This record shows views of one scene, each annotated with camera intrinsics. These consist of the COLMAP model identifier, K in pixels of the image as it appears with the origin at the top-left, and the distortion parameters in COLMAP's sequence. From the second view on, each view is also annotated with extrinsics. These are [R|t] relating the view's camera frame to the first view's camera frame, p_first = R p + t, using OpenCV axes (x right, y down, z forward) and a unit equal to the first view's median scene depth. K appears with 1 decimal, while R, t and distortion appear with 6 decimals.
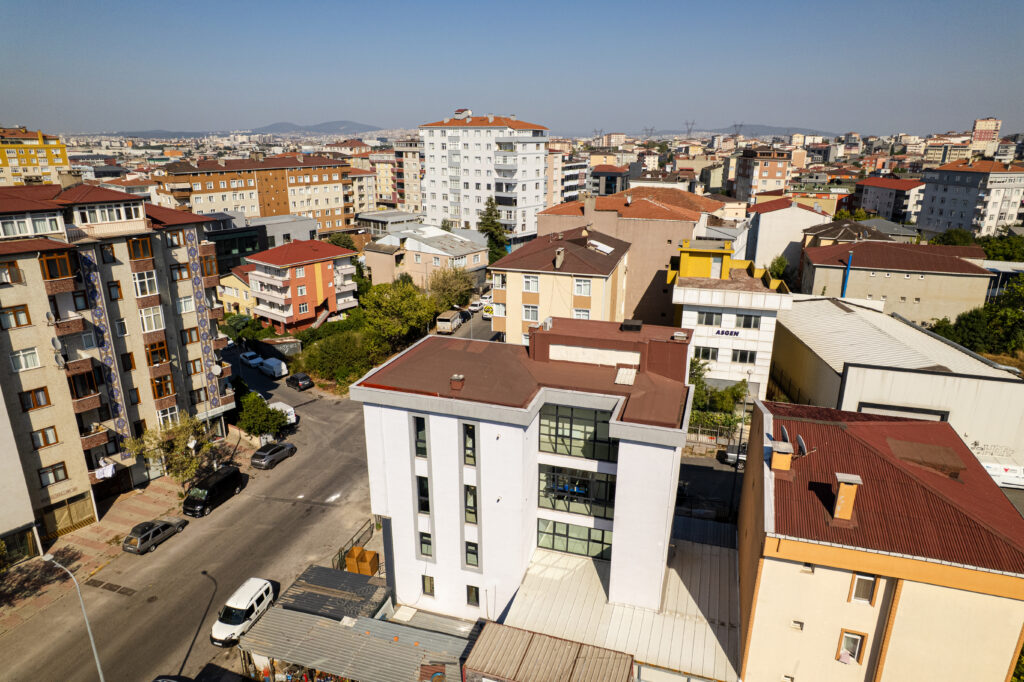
lens RADIAL K [[649.6, 0, 512.4], [0, 649.6, 342.6], [0, 0, 1]] dist [-0.042148, 0.025880]
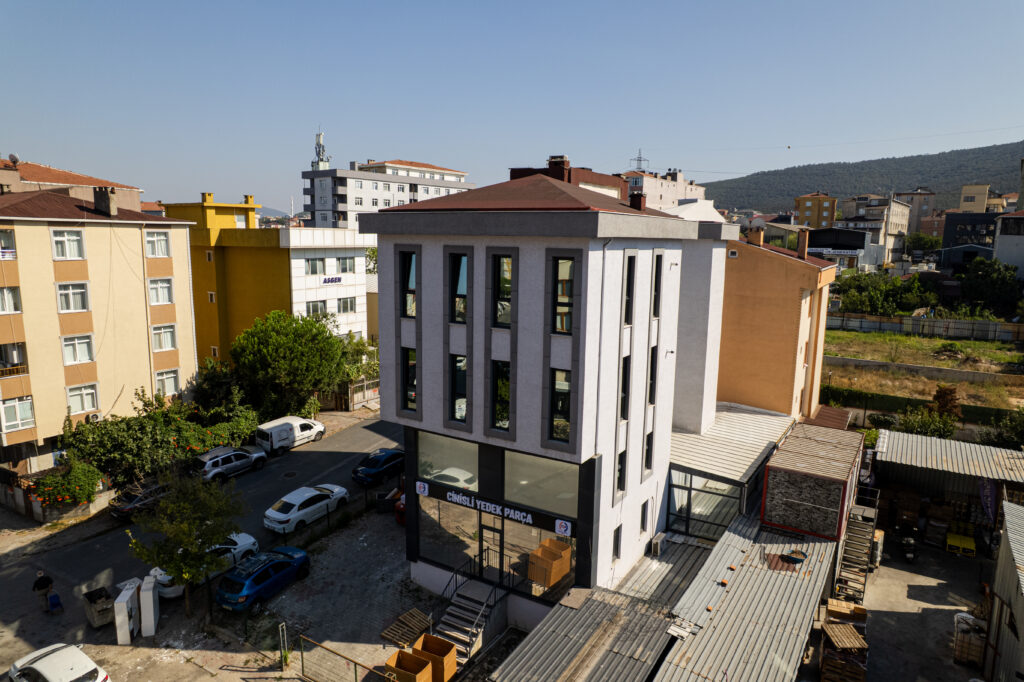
lens RADIAL K [[649.6, 0, 514.6], [0, 649.6, 338.2], [0, 0, 1]] dist [-0.042148, 0.025880]
pose [[0.252510, -0.155386, 0.955036, -0.459778], [0.286823, 0.954680, 0.079493, 0.061282], [-0.924106, 0.253853, 0.285634, 0.533840]]
